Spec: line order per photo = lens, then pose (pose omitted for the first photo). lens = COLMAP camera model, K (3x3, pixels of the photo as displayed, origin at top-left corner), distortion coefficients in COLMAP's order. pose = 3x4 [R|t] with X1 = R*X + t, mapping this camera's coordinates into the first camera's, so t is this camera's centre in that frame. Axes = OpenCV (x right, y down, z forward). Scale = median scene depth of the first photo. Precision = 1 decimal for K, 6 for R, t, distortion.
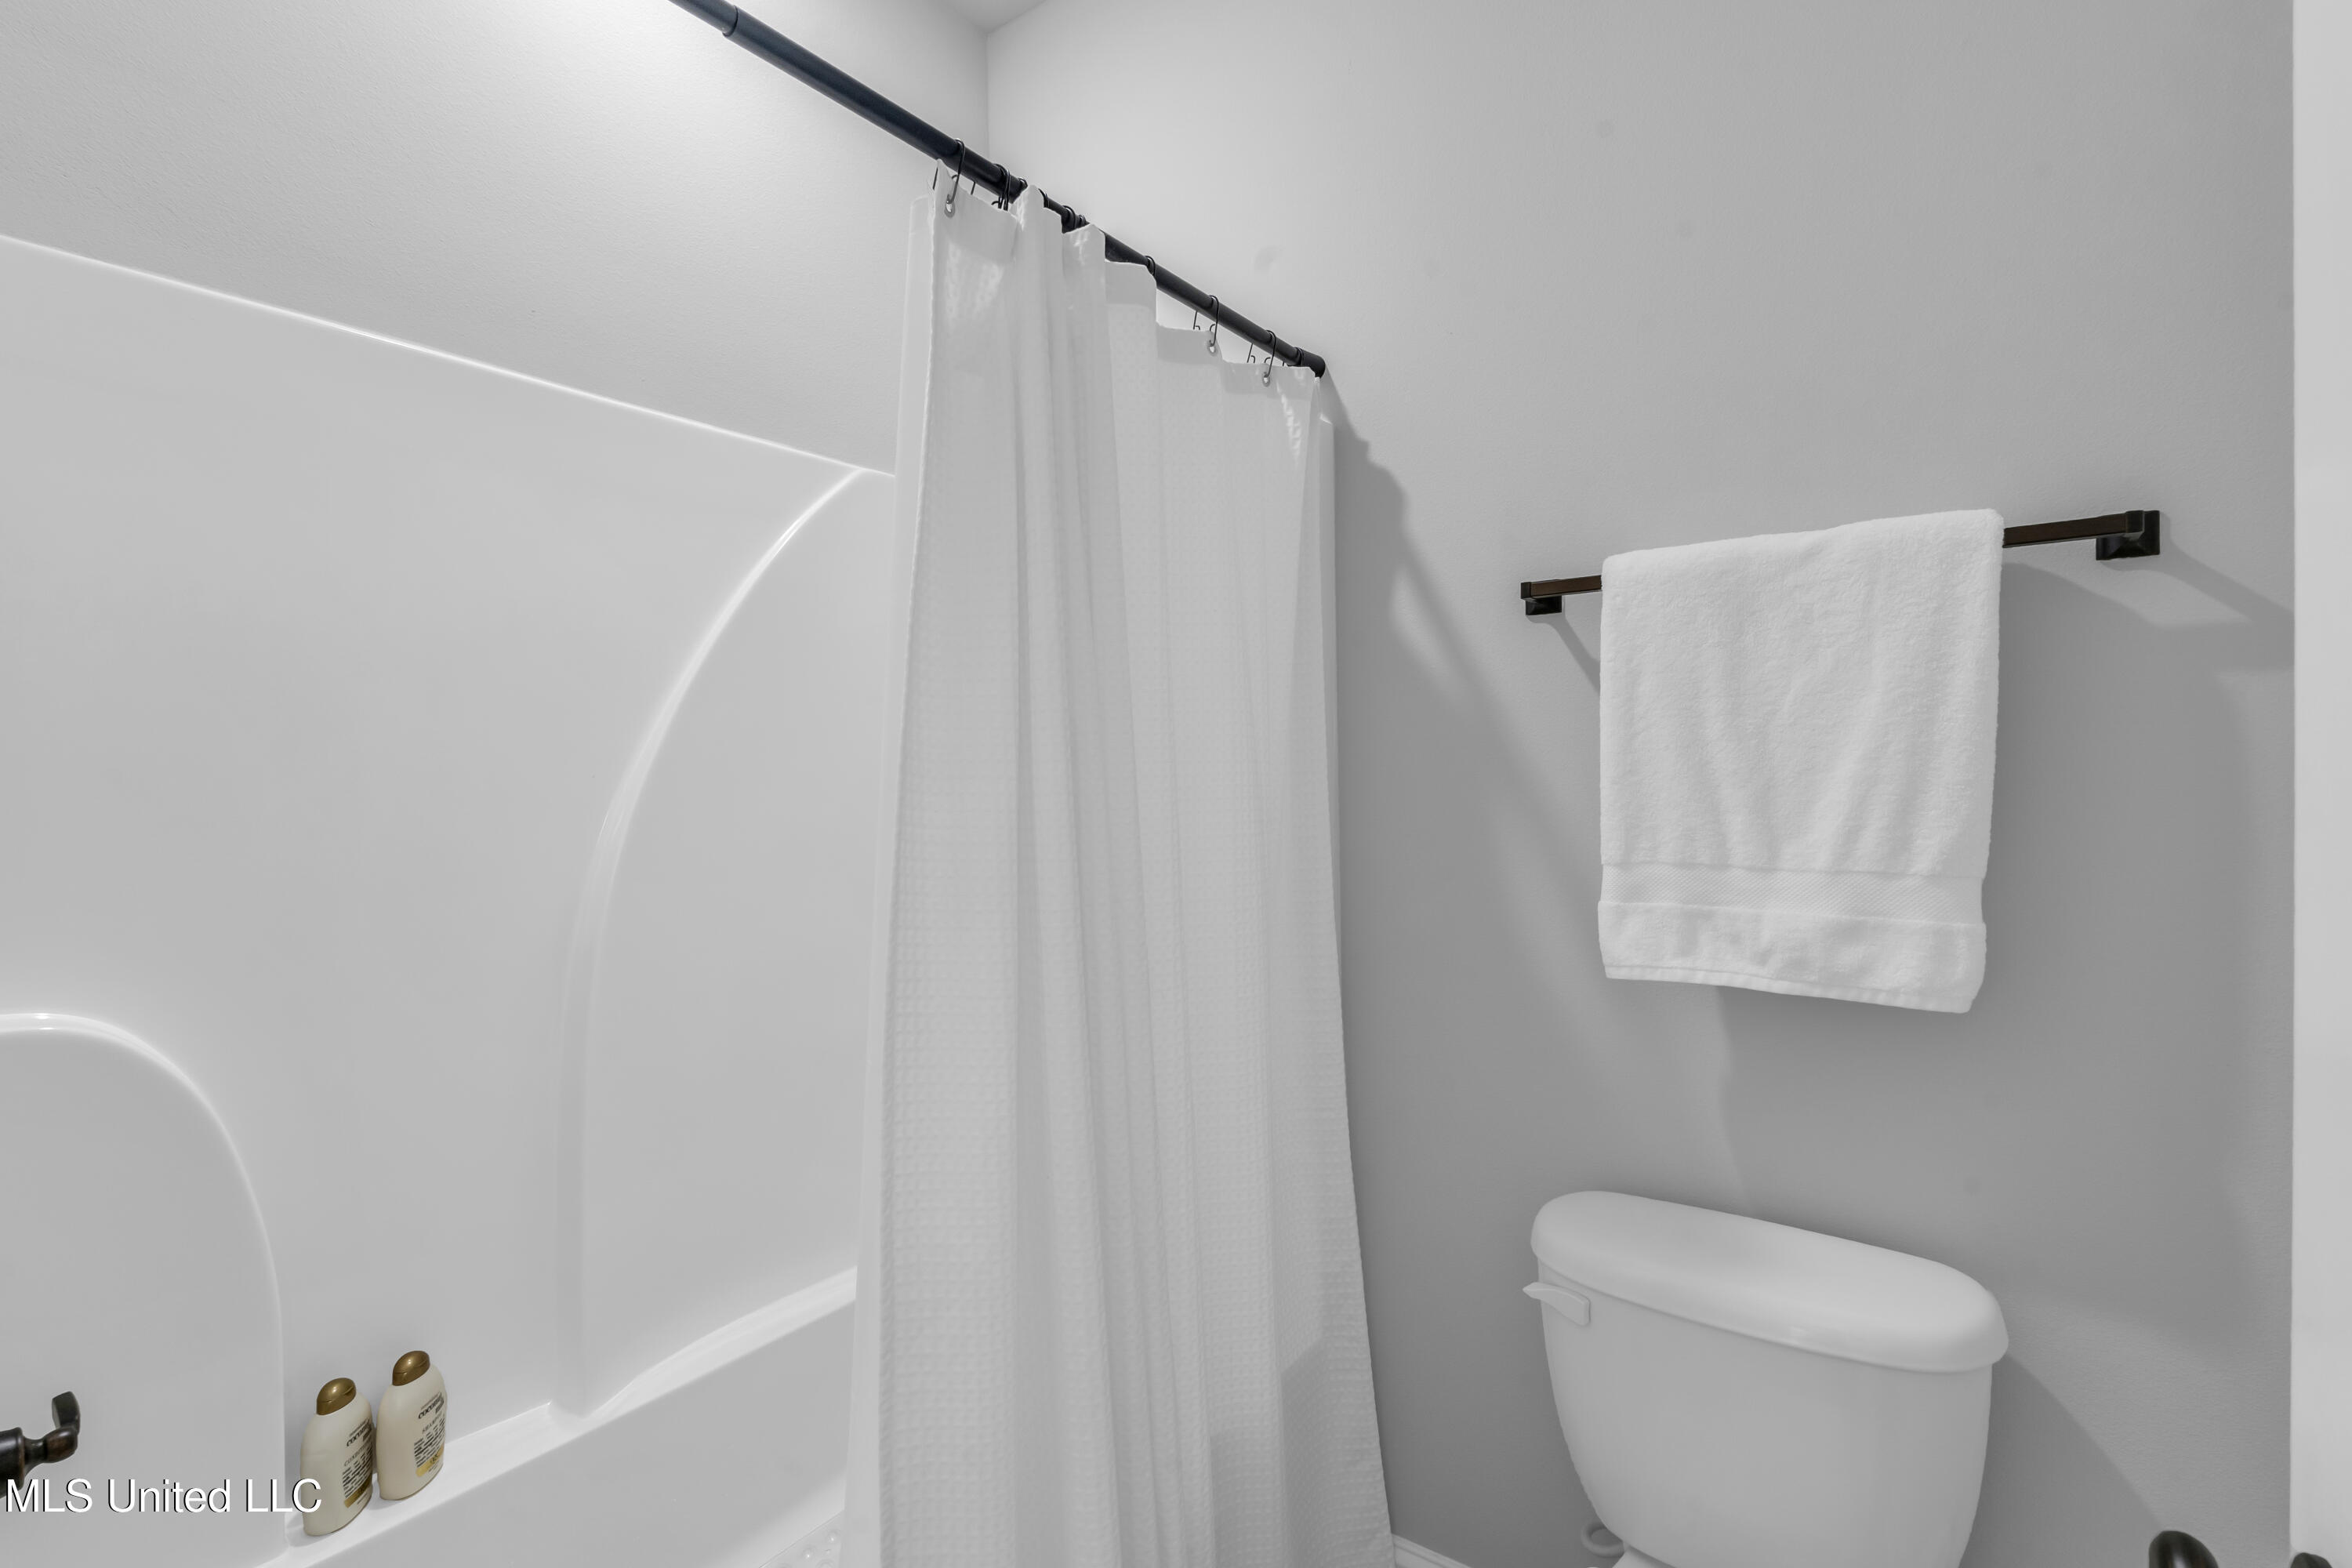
lens RADIAL K [[1074.5, 0, 1193.3], [0, 1074.5, 779.6], [0, 0, 1]] dist [0.000742, -0.000604]
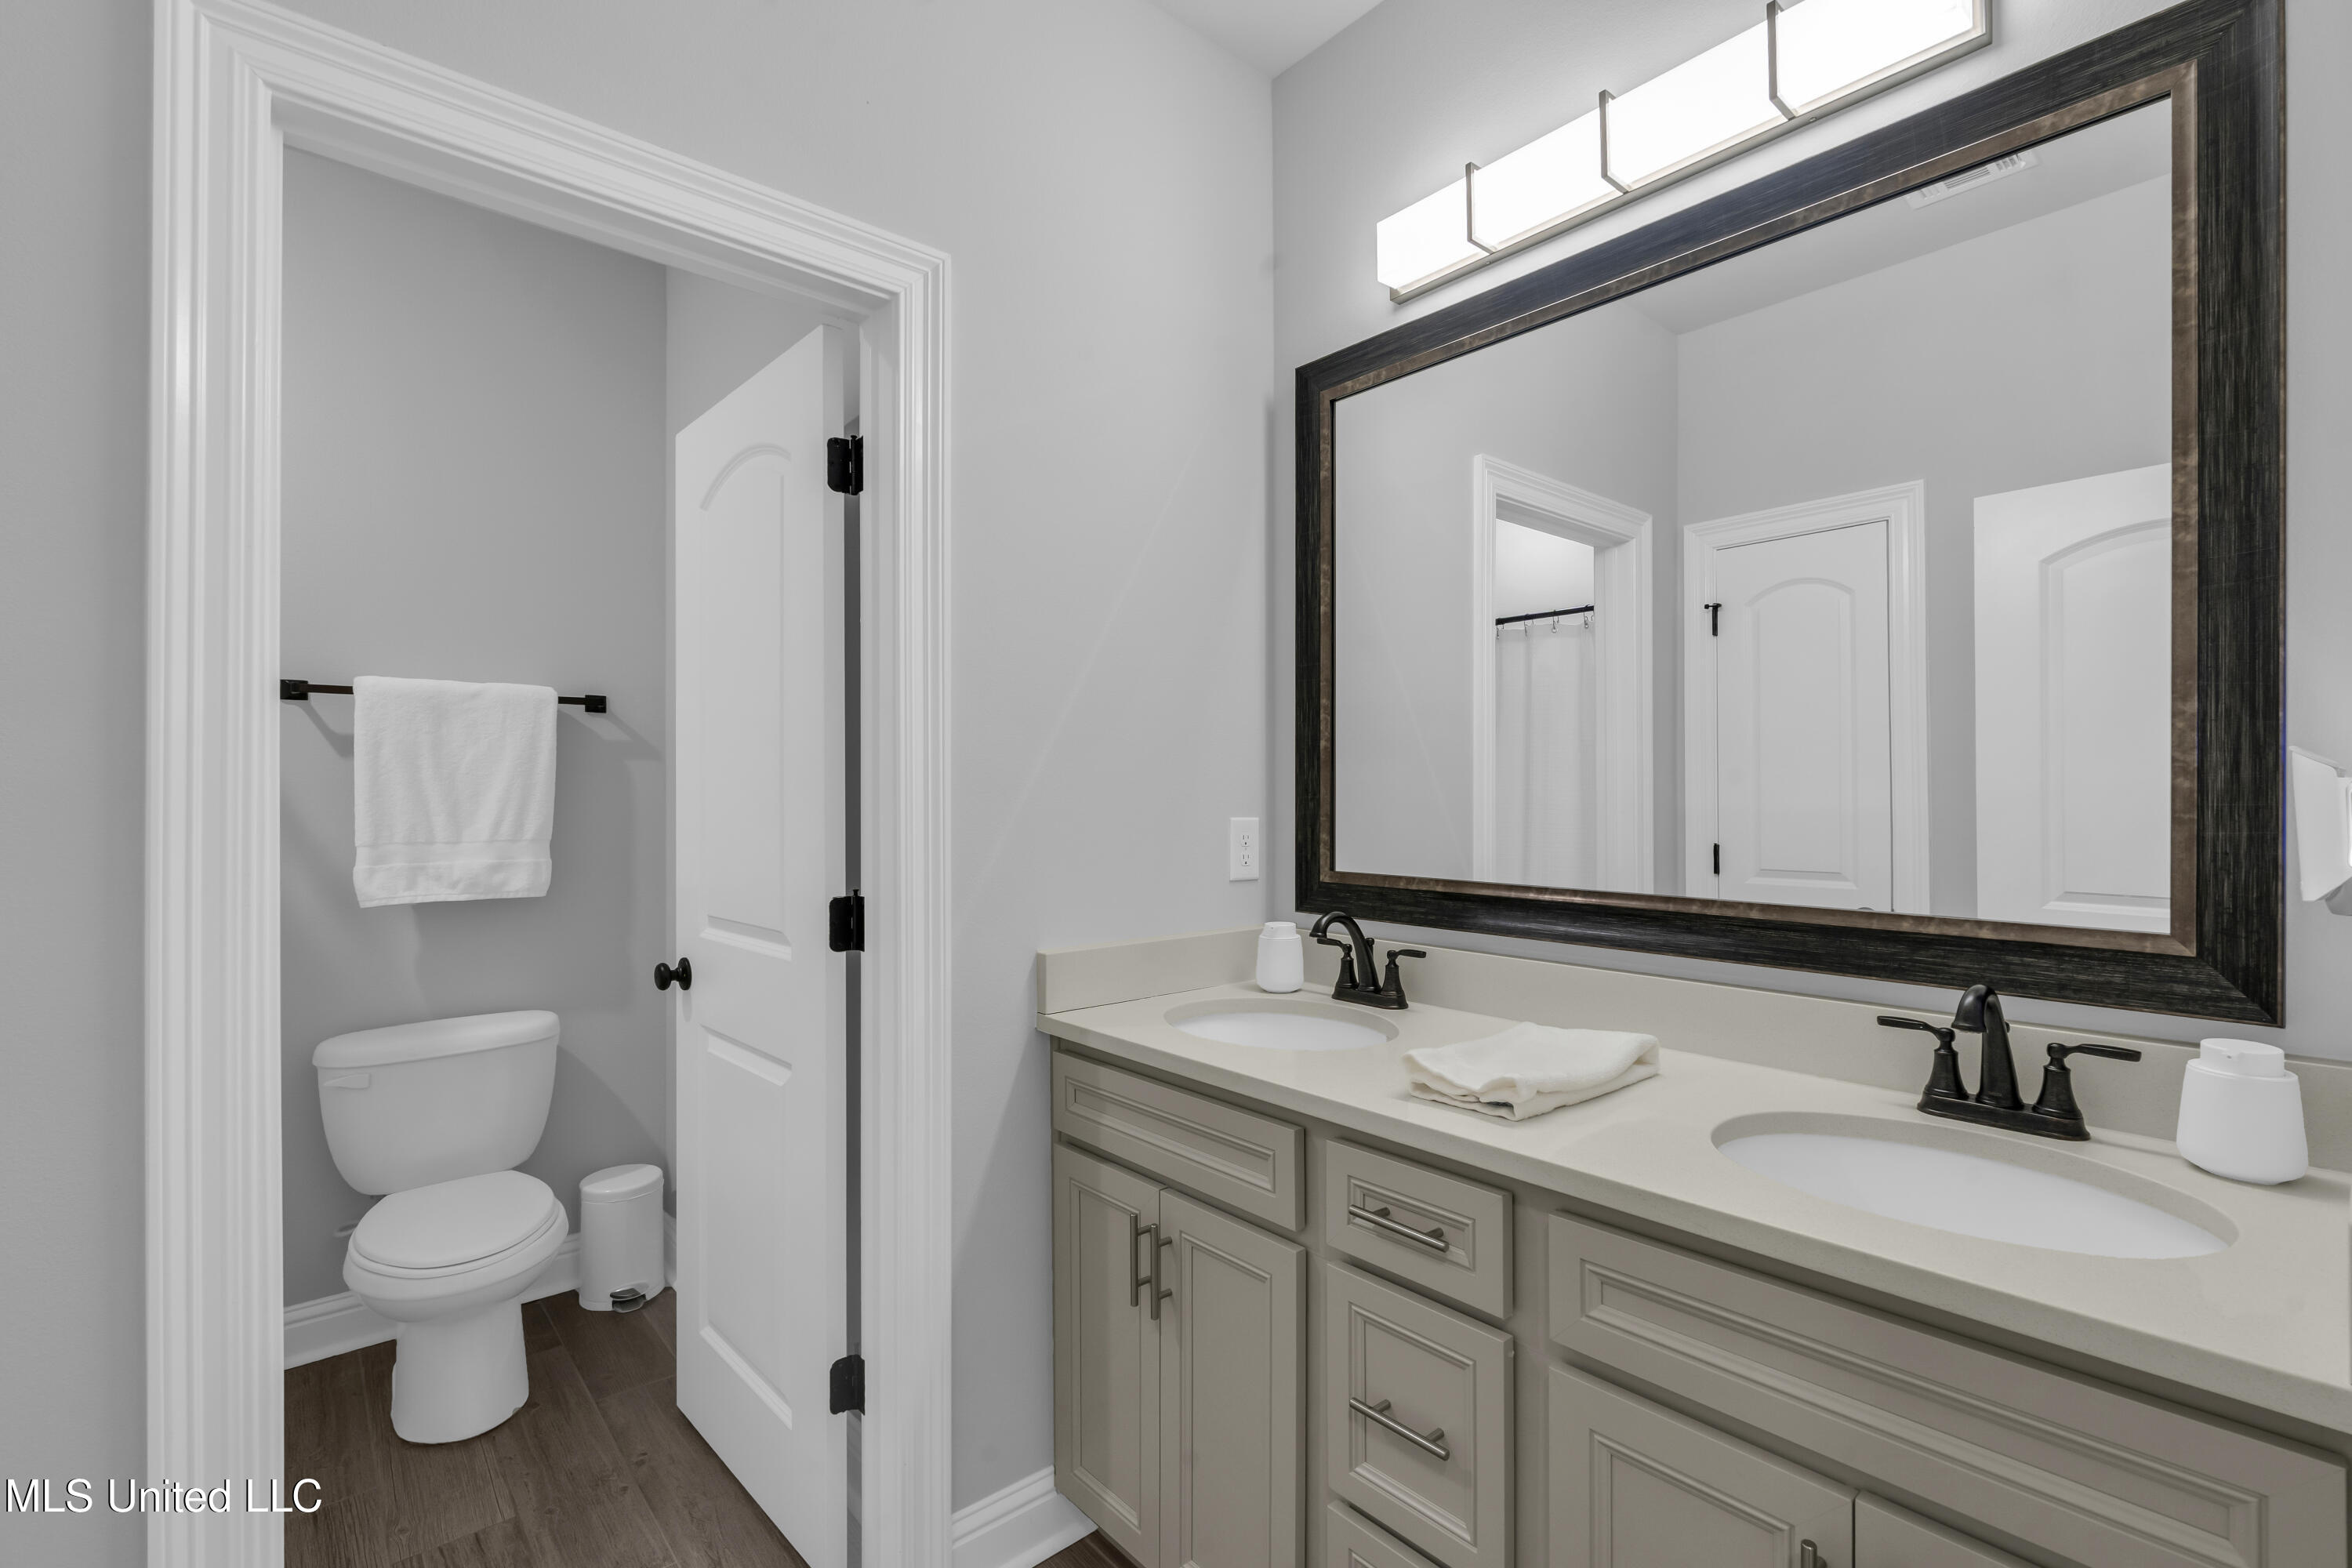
lens RADIAL K [[1074.5, 0, 1187.7], [0, 1074.5, 780.3], [0, 0, 1]] dist [0.000742, -0.000604]
pose [[0.200932, 0.004260, 0.979596, -1.209261], [-0.006889, 0.999972, -0.002936, -0.040676], [-0.979581, -0.006159, 0.200956, -0.802578]]
